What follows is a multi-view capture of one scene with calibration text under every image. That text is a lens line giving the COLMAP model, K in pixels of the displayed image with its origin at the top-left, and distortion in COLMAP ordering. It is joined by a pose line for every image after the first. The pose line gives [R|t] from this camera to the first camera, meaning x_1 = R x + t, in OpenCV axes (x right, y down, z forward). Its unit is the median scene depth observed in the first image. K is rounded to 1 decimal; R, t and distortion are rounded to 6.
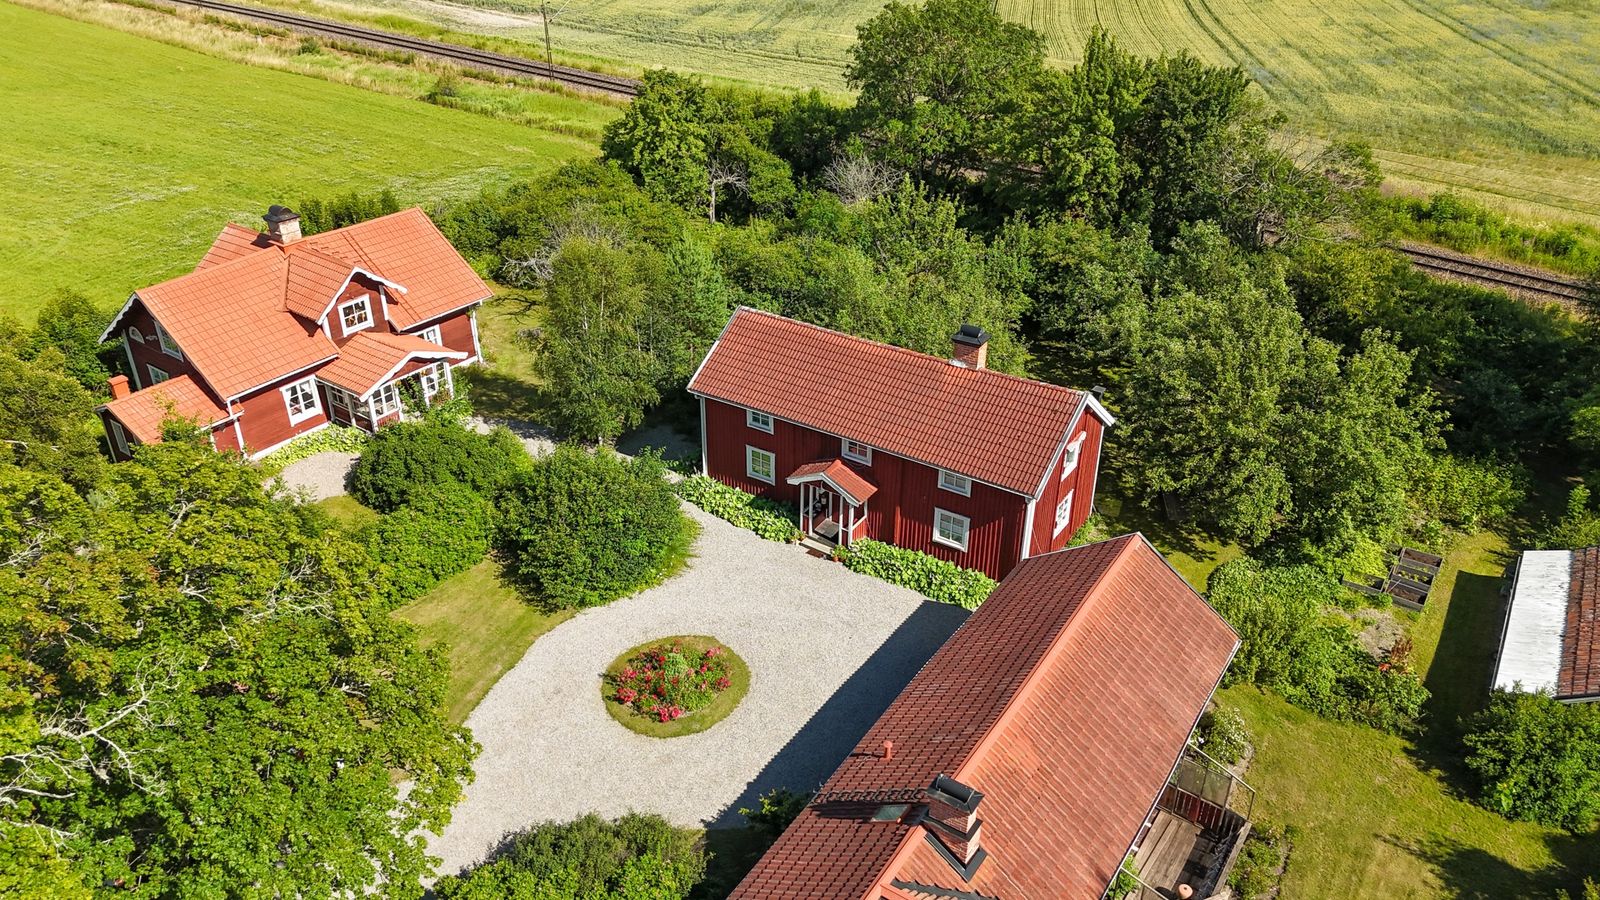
lens RADIAL K [[1166.5, 0, 796.2], [0, 1166.5, 453.3], [0, 0, 1]] dist [0.102041, -0.146592]
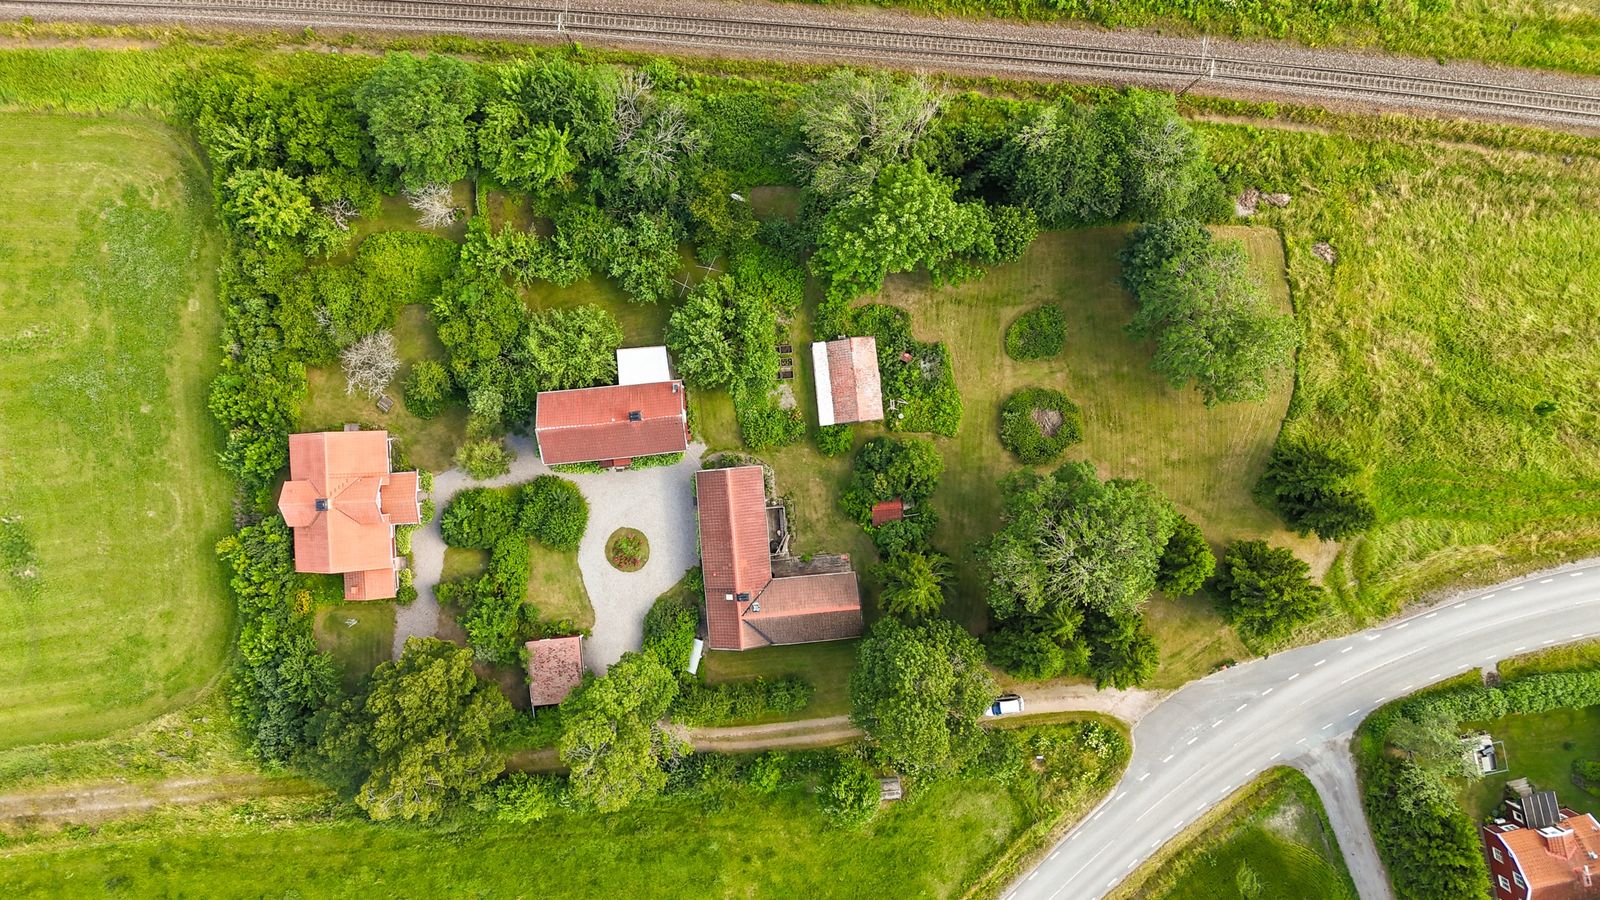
lens RADIAL K [[1175.9, 0, 800.0], [0, 1175.9, 450.0], [0, 0, 1]] dist [0.085016, -0.080577]
pose [[0.782022, -0.623176, -0.009670, 0.353386], [0.307677, 0.372517, 0.875537, -1.949565], [-0.542012, -0.687664, 0.483054, -0.492334]]
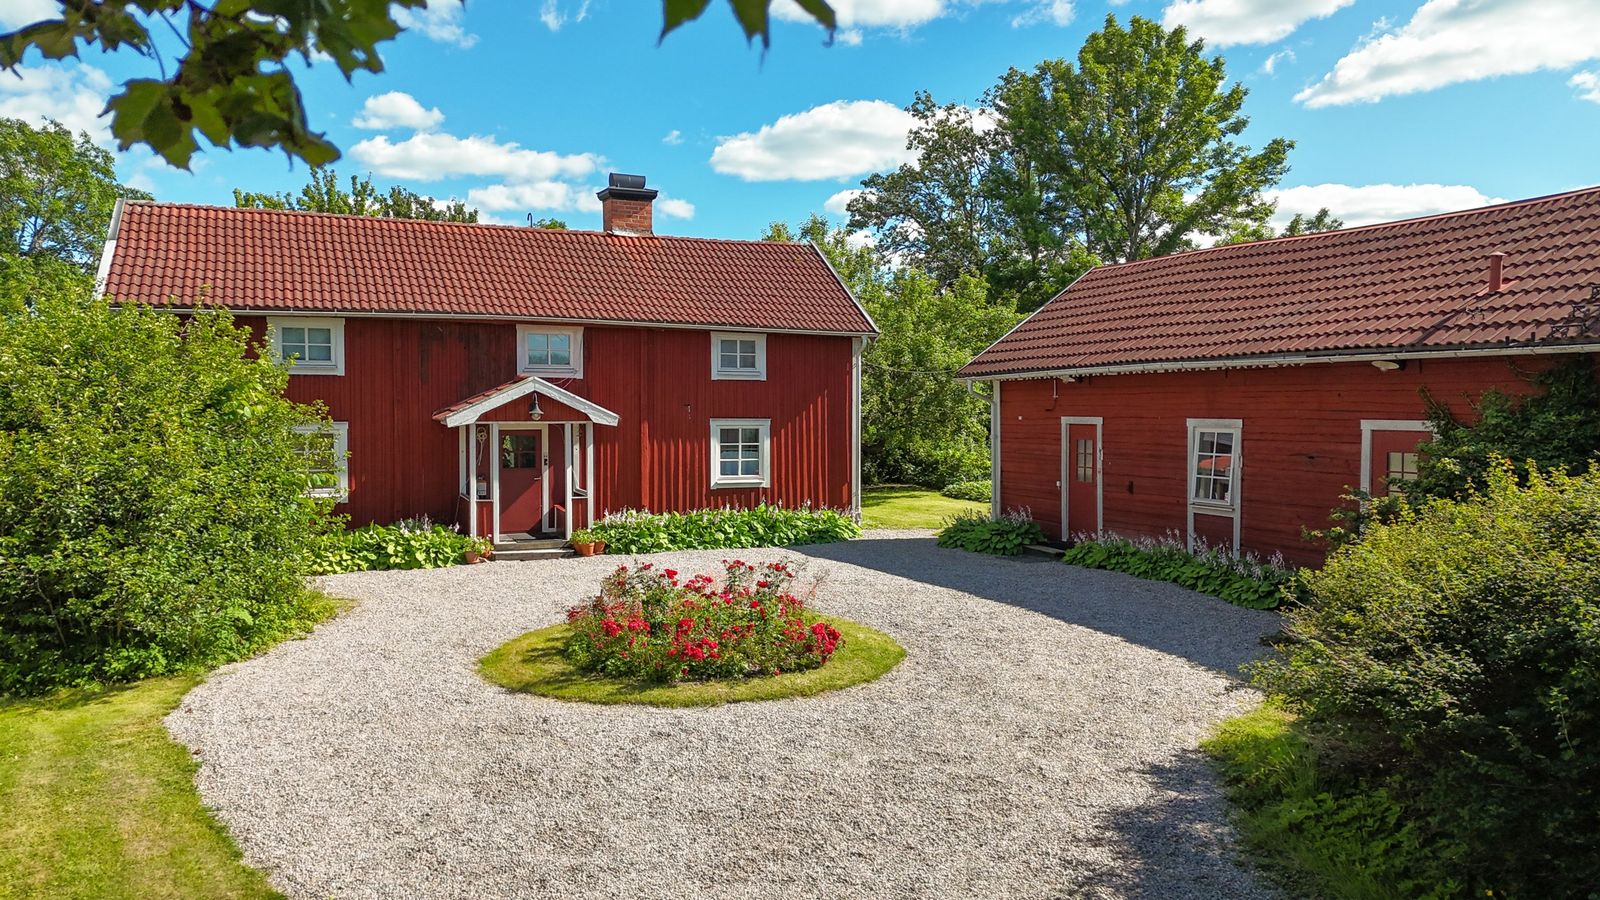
lens RADIAL K [[1174.2, 0, 800.0], [0, 1174.2, 450.0], [0, 0, 1]] dist [0.155232, -0.234938]
pose [[0.544934, -0.040410, 0.837504, -0.283546], [0.418737, 0.878480, -0.230070, 0.173525], [-0.726433, 0.476068, 0.495635, 0.558167]]
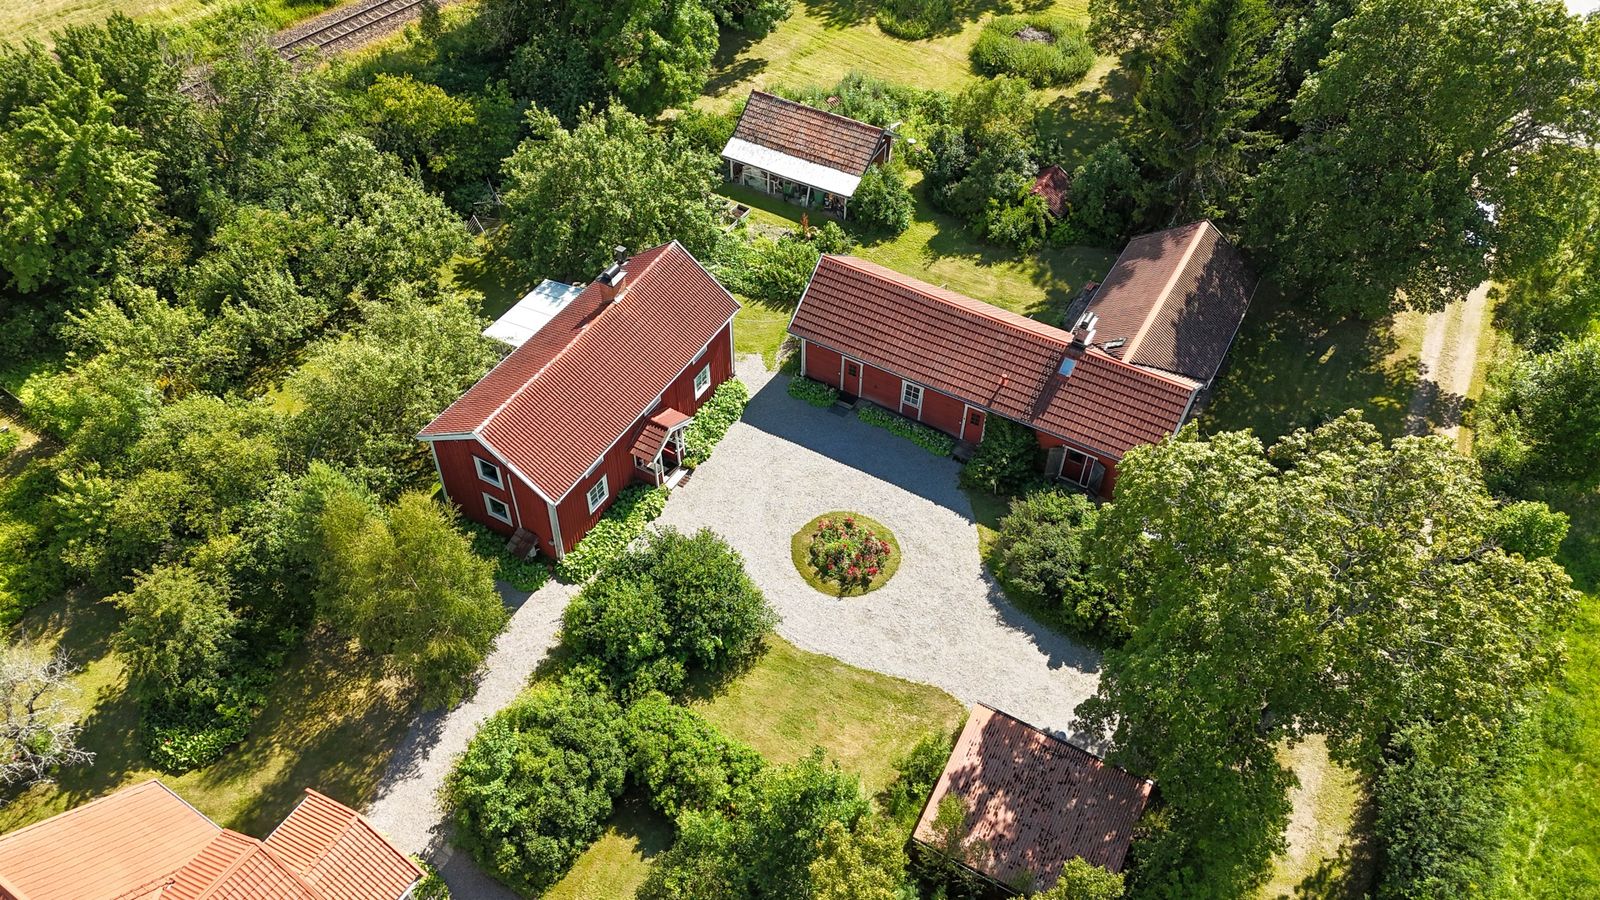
lens RADIAL K [[1166.5, 0, 796.2], [0, 1166.5, 453.3], [0, 0, 1]] dist [0.102041, -0.146592]
pose [[-0.060938, -0.733026, 0.677465, -0.687771], [0.483274, 0.572199, 0.662597, -0.591145], [-0.873346, 0.367779, 0.319383, 0.414728]]
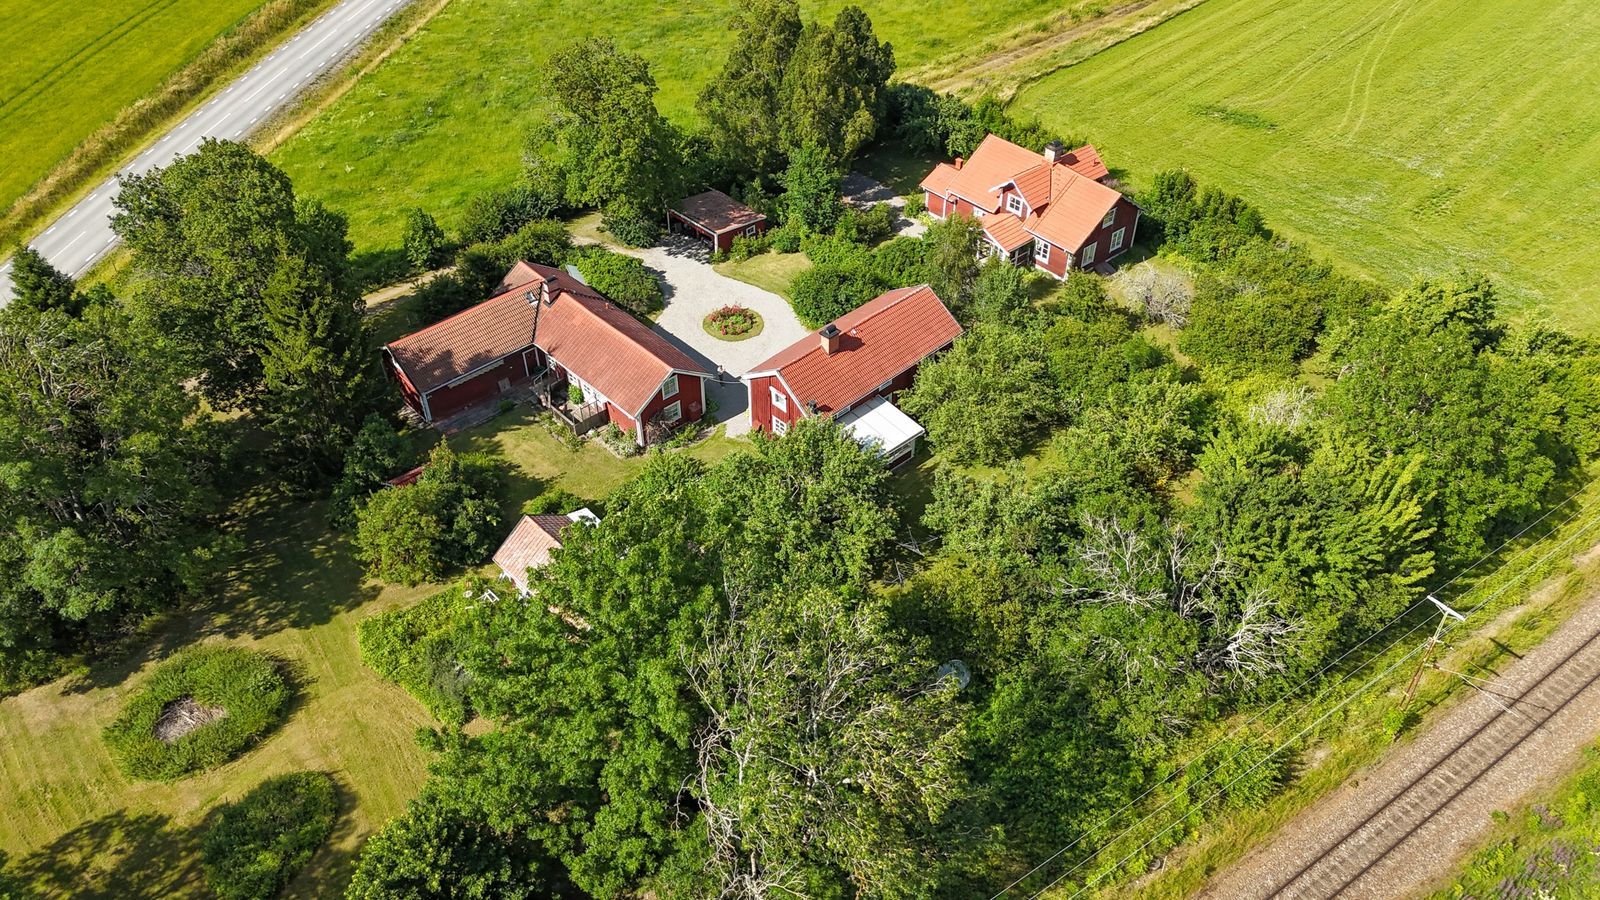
lens RADIAL K [[1172.2, 0, 796.1], [0, 1172.2, 452.6], [0, 0, 1]] dist [0.079224, -0.078105]
pose [[-0.234936, 0.626735, -0.742972, 1.351310], [-0.481144, 0.589170, 0.649138, -0.946523], [0.844574, 0.509982, 0.163132, 0.616627]]
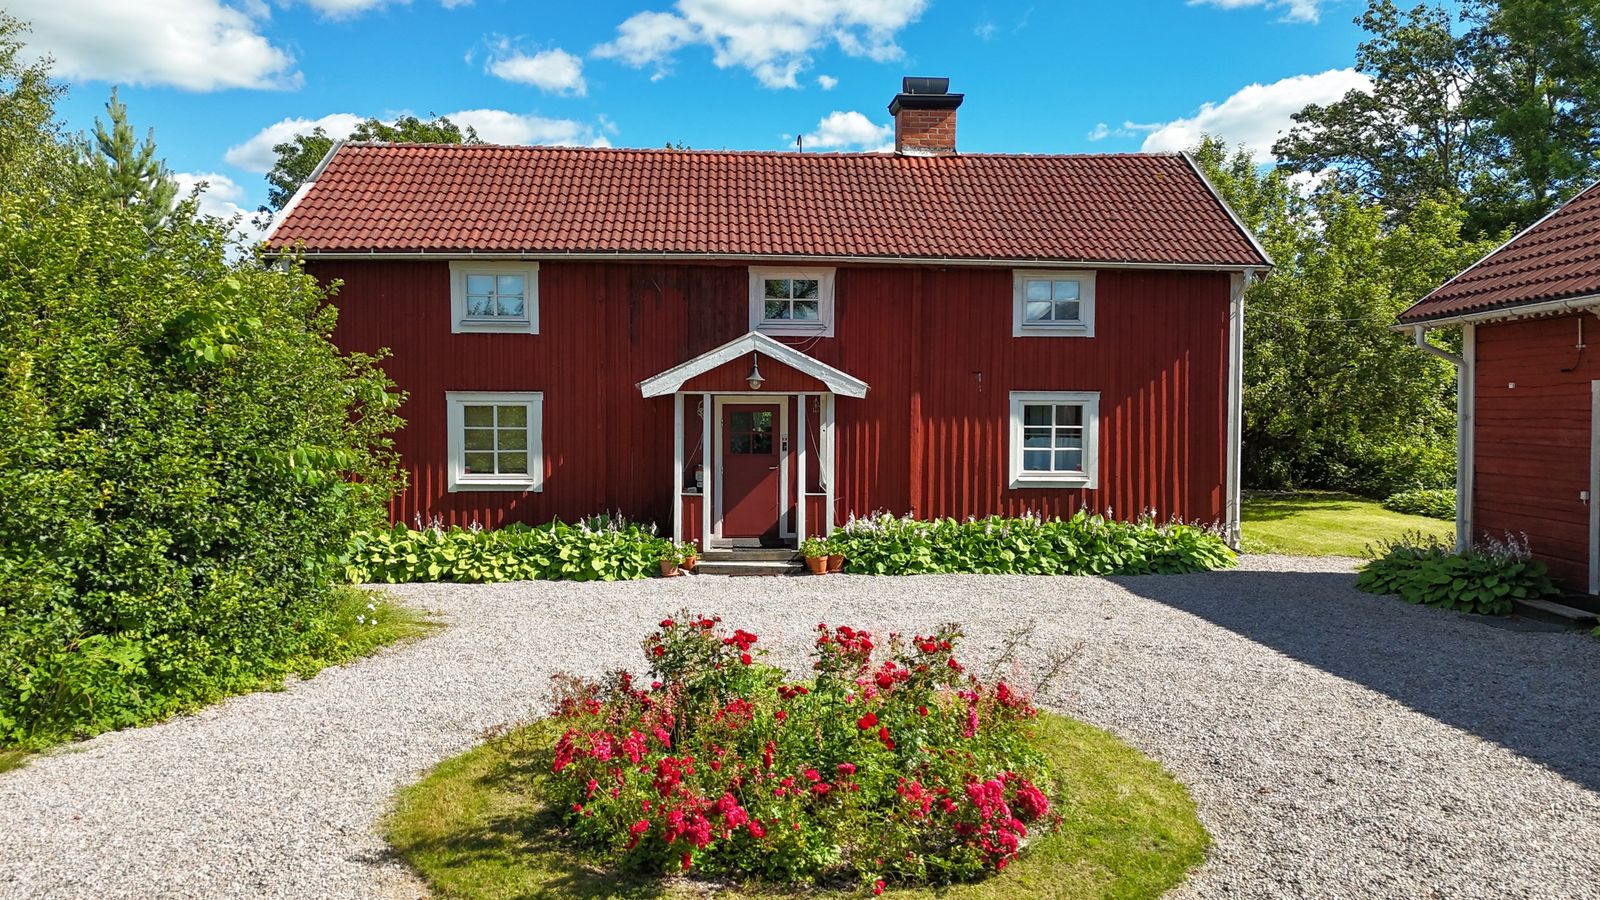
lens RADIAL K [[1175.9, 0, 800.0], [0, 1175.9, 450.0], [0, 0, 1]] dist [0.085016, -0.080577]
pose [[0.801924, -0.030062, 0.596669, -0.159016], [0.299194, 0.884672, -0.357545, 0.157658], [-0.517108, 0.465244, 0.718434, 0.606867]]
